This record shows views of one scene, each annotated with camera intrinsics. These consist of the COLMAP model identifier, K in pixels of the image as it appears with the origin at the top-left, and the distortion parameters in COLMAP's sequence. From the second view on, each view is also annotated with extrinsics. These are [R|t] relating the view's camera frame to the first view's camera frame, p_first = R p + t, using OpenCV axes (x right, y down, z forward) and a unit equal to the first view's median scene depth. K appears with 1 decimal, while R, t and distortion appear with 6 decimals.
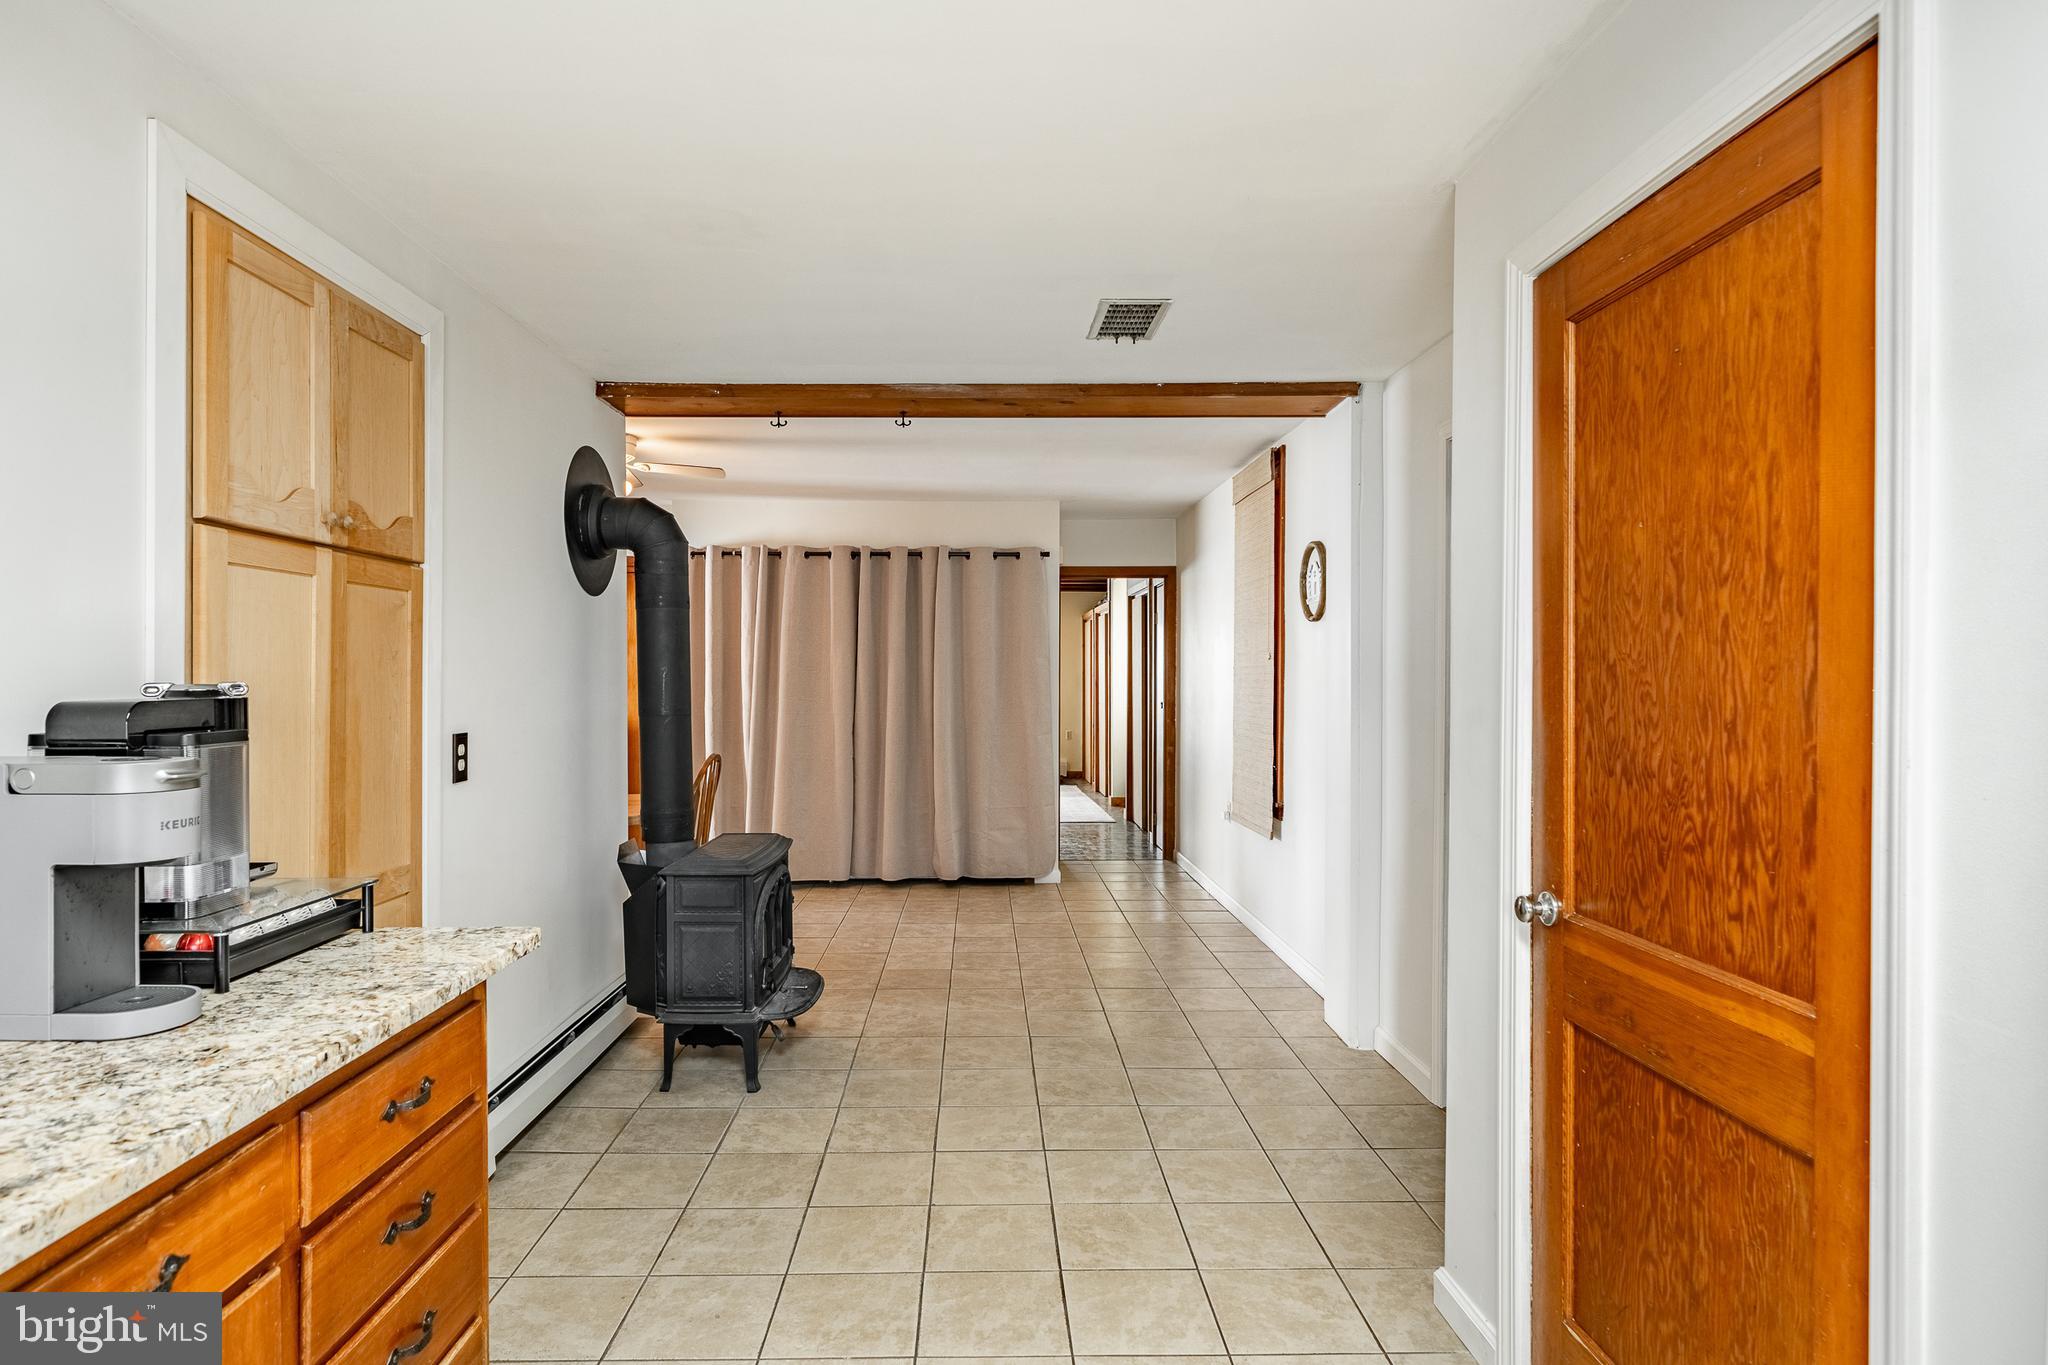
lens RADIAL K [[1034.7, 0, 1022.0], [0, 1034.7, 680.5], [0, 0, 1]] dist [-0.000504, -0.000092]
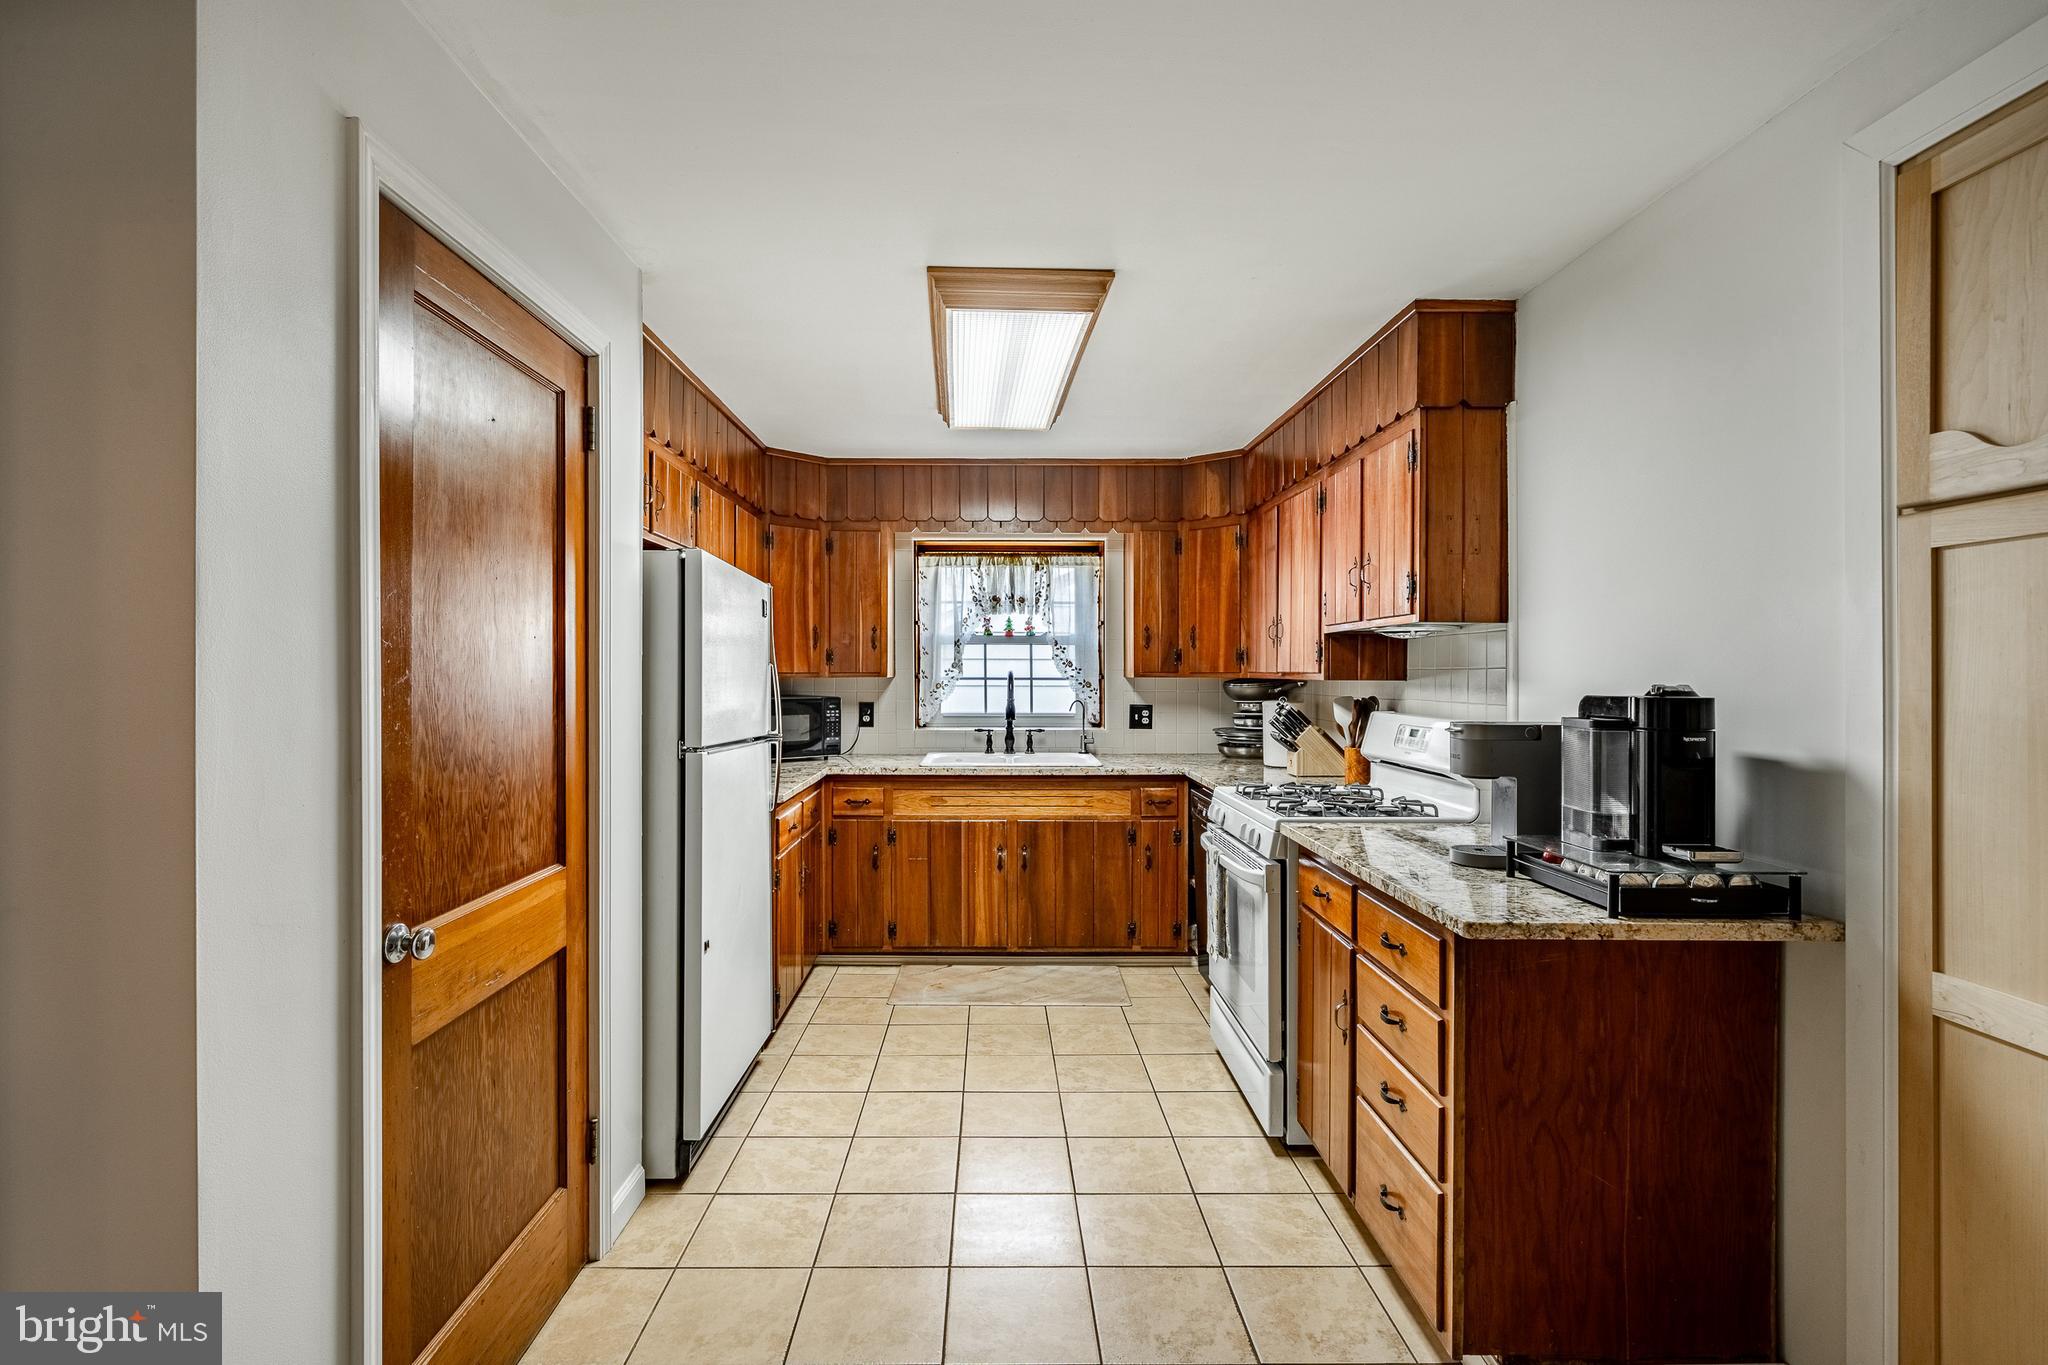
lens RADIAL K [[952.6, 0, 1011.3], [0, 952.6, 666.2], [0, 0, 1]] dist [0.000628, -0.000256]
pose [[-0.999806, -0.003611, 0.019341, -0.025718], [-0.003598, 0.999993, 0.000671, -0.016442], [-0.019343, 0.000602, -0.999813, 1.937130]]
